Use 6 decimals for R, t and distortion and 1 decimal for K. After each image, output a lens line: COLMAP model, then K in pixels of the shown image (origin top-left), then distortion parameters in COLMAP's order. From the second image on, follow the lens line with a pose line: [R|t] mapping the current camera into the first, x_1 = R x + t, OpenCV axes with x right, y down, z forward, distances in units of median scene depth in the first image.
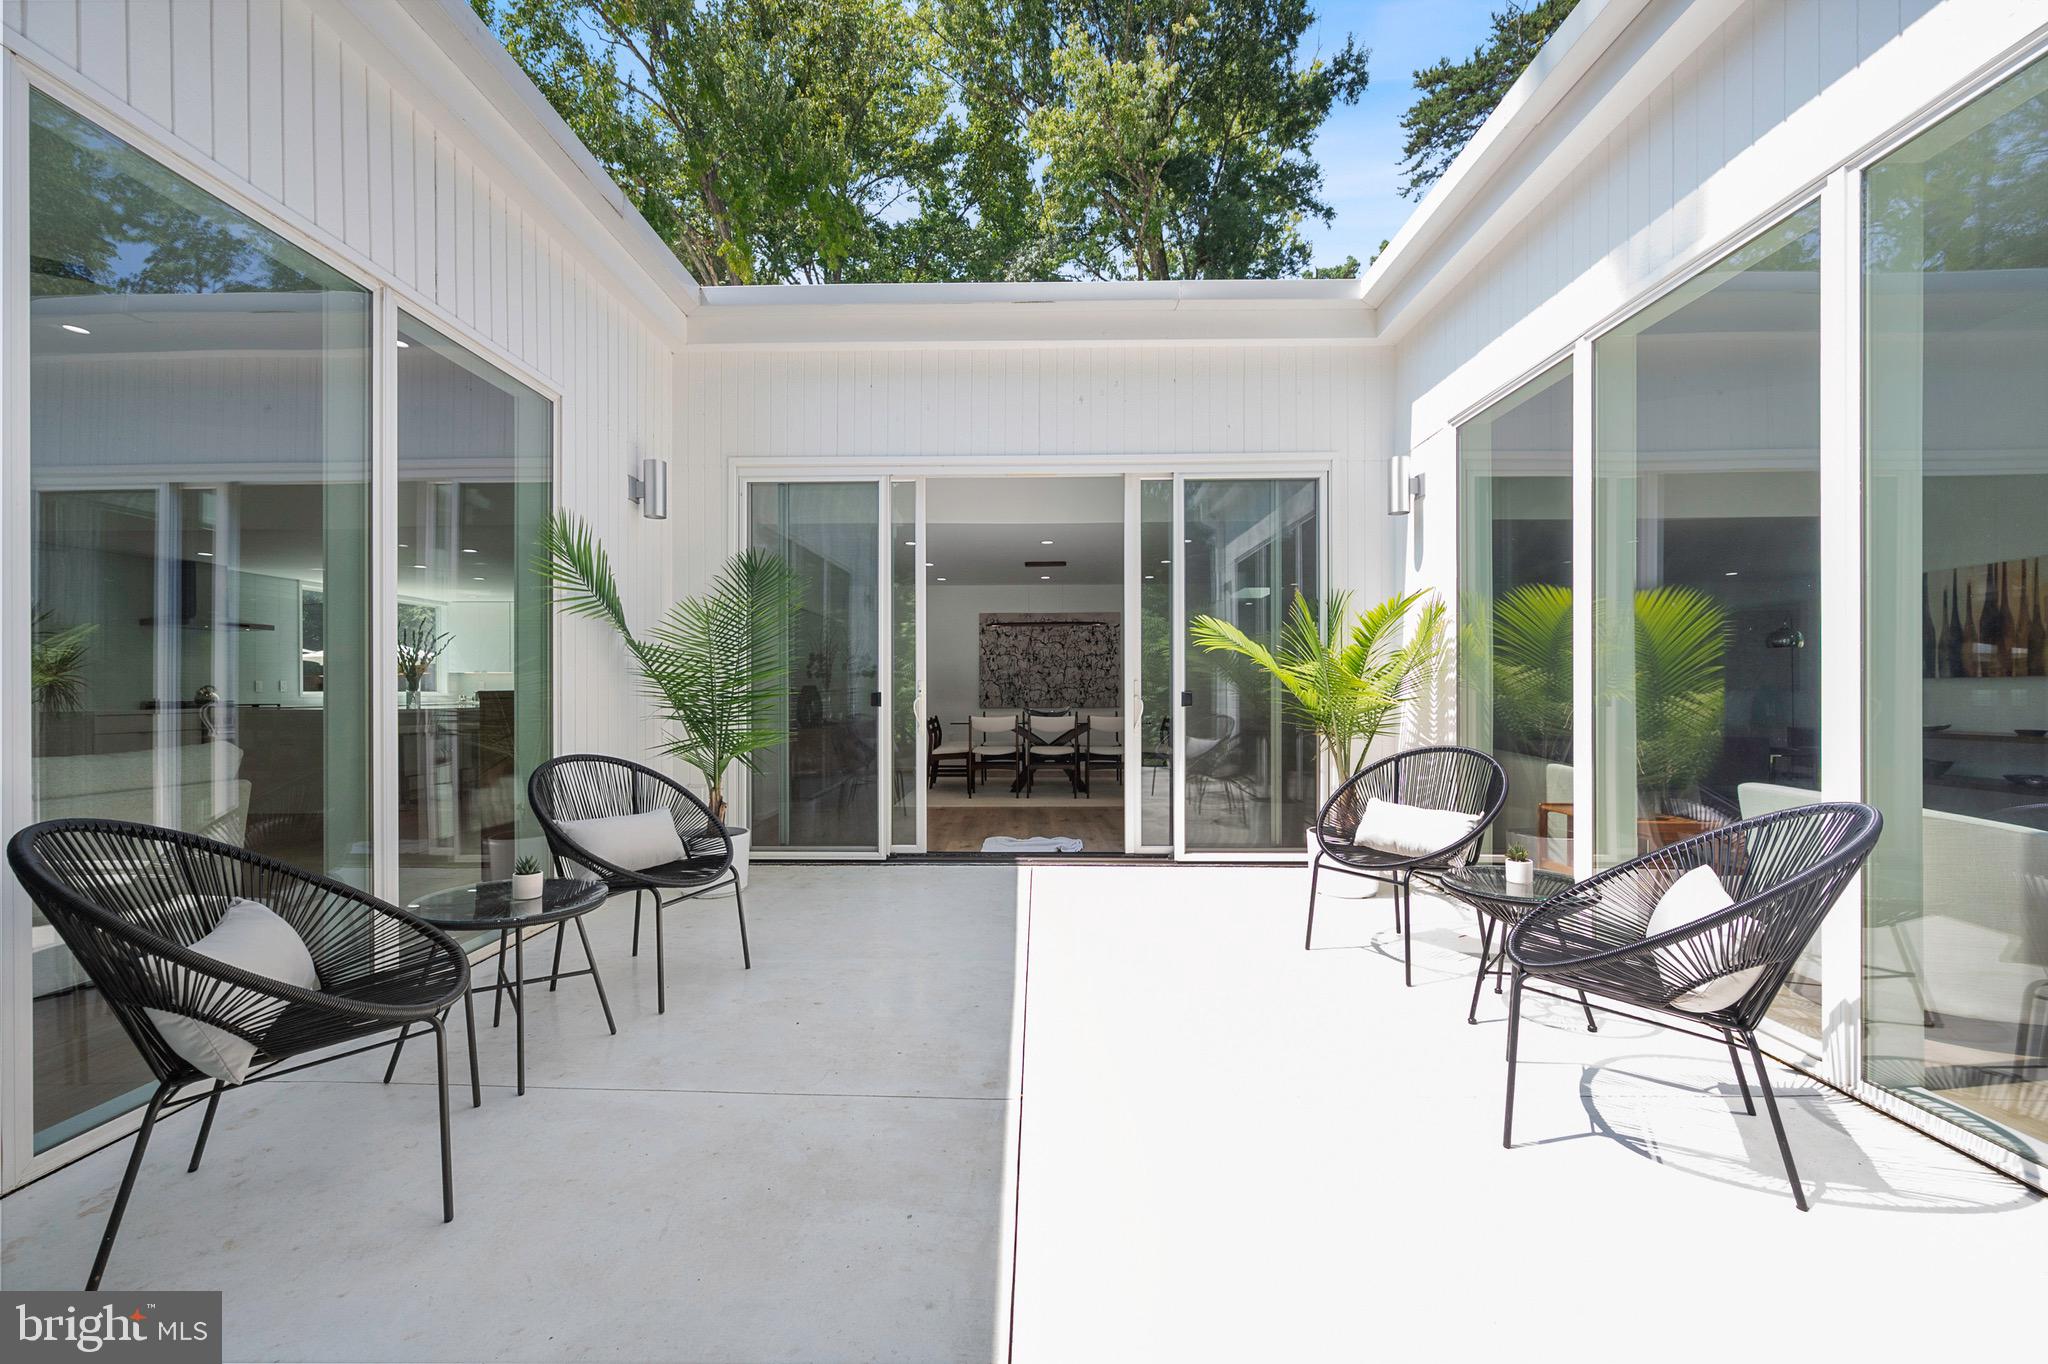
lens RADIAL K [[810.7, 0, 1005.9], [0, 810.7, 693.5], [0, 0, 1]] dist [-0.004370, 0.000489]
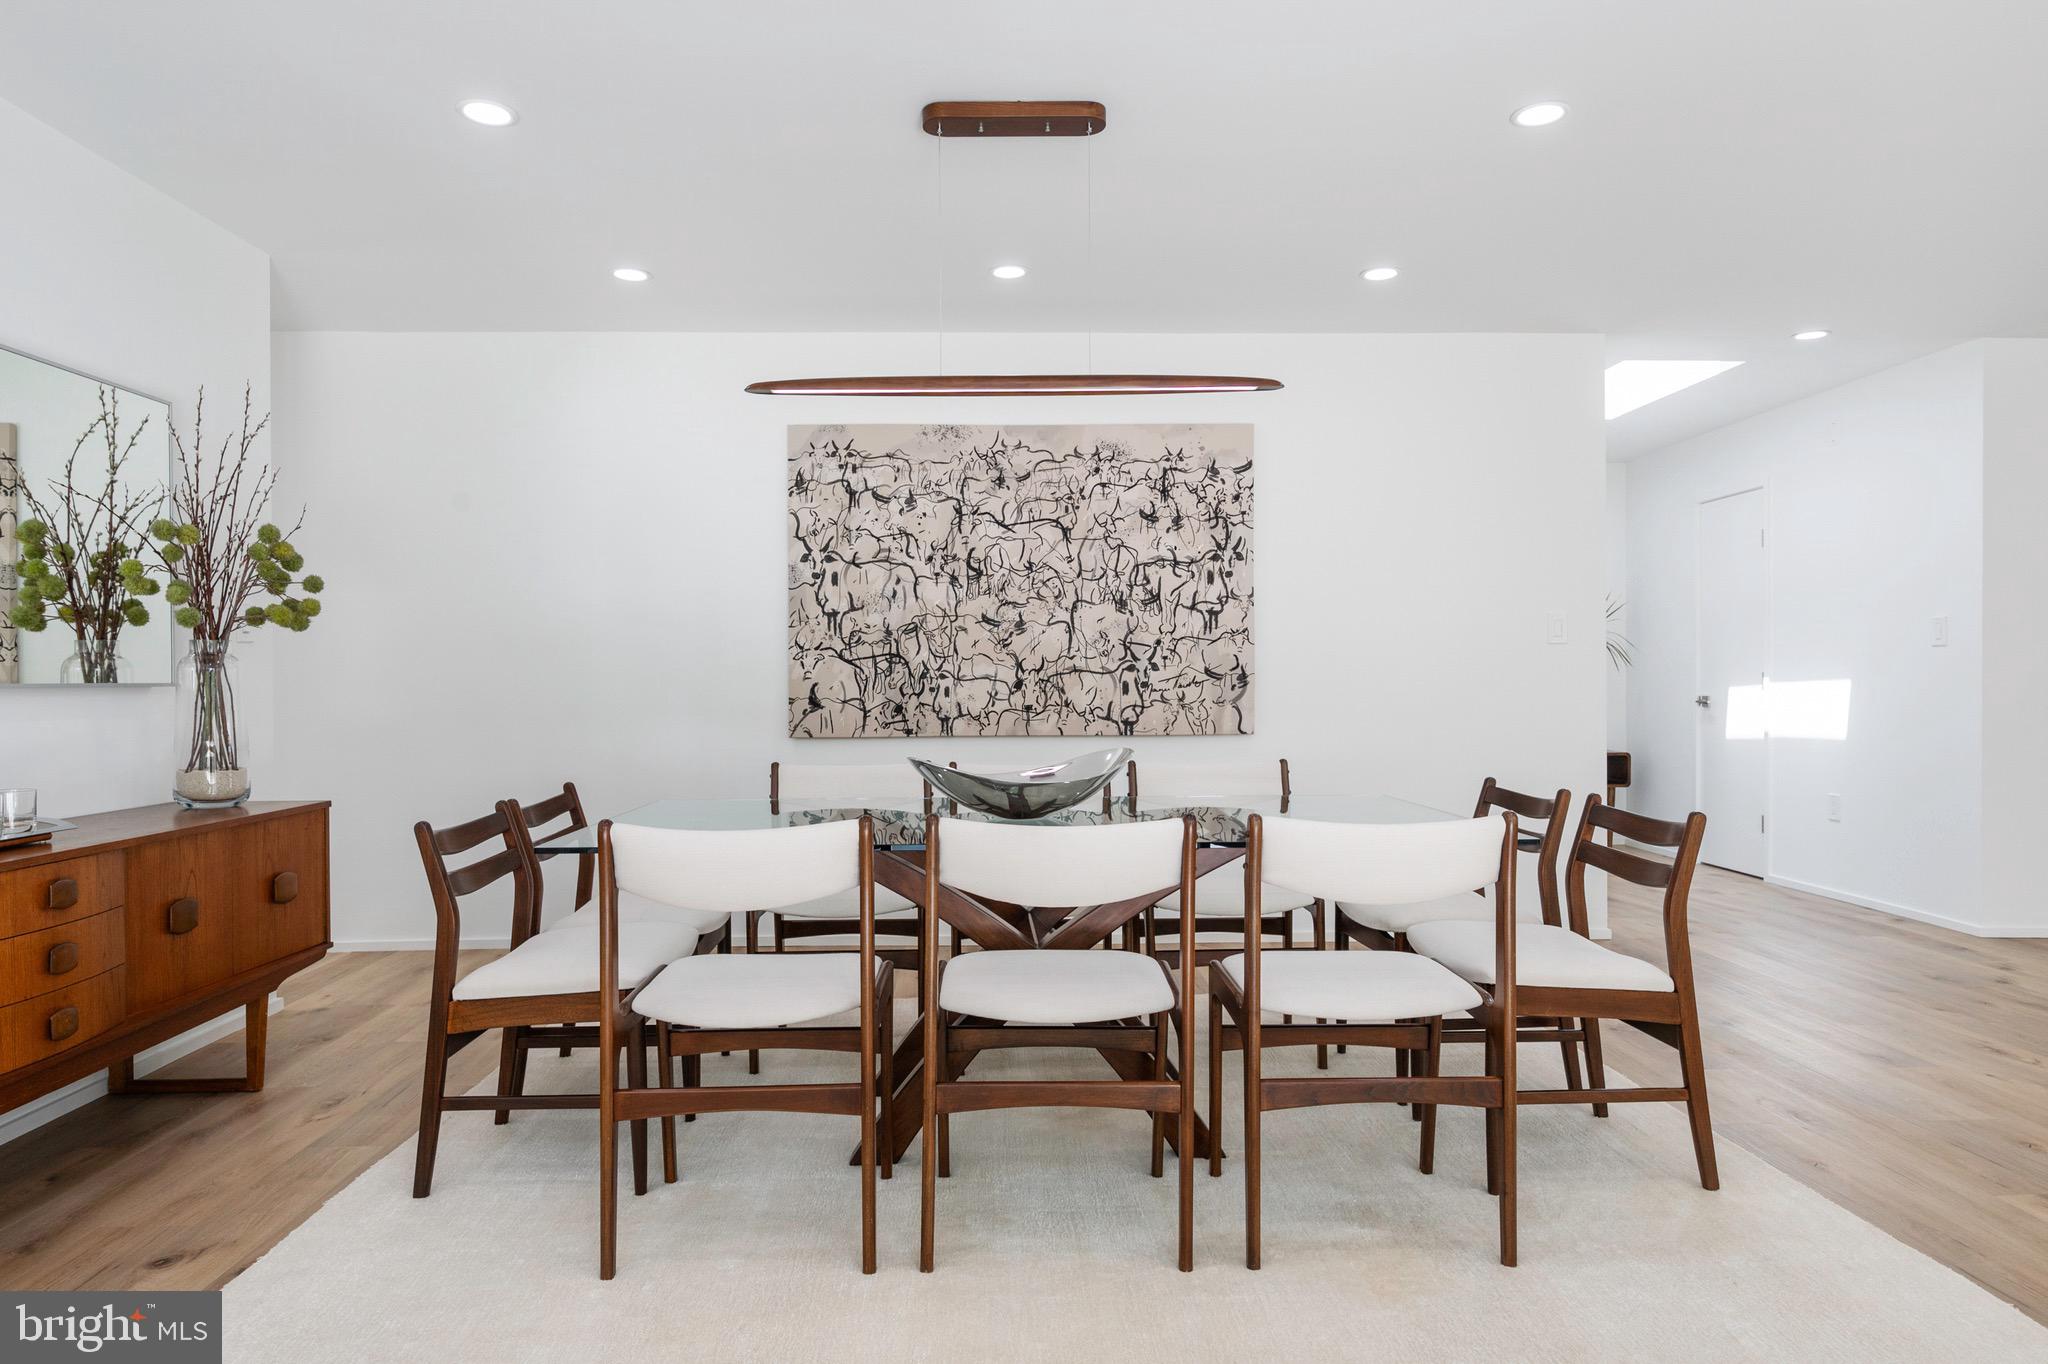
lens RADIAL K [[1274.3, 0, 1022.0], [0, 1274.3, 681.9], [0, 0, 1]] dist [0.009029, -0.001081]
pose [[0.997571, -0.001858, 0.069639, 0.020938], [0.001676, 0.999995, 0.002672, -0.004376], [-0.069644, -0.002549, 0.997569, 0.529777]]
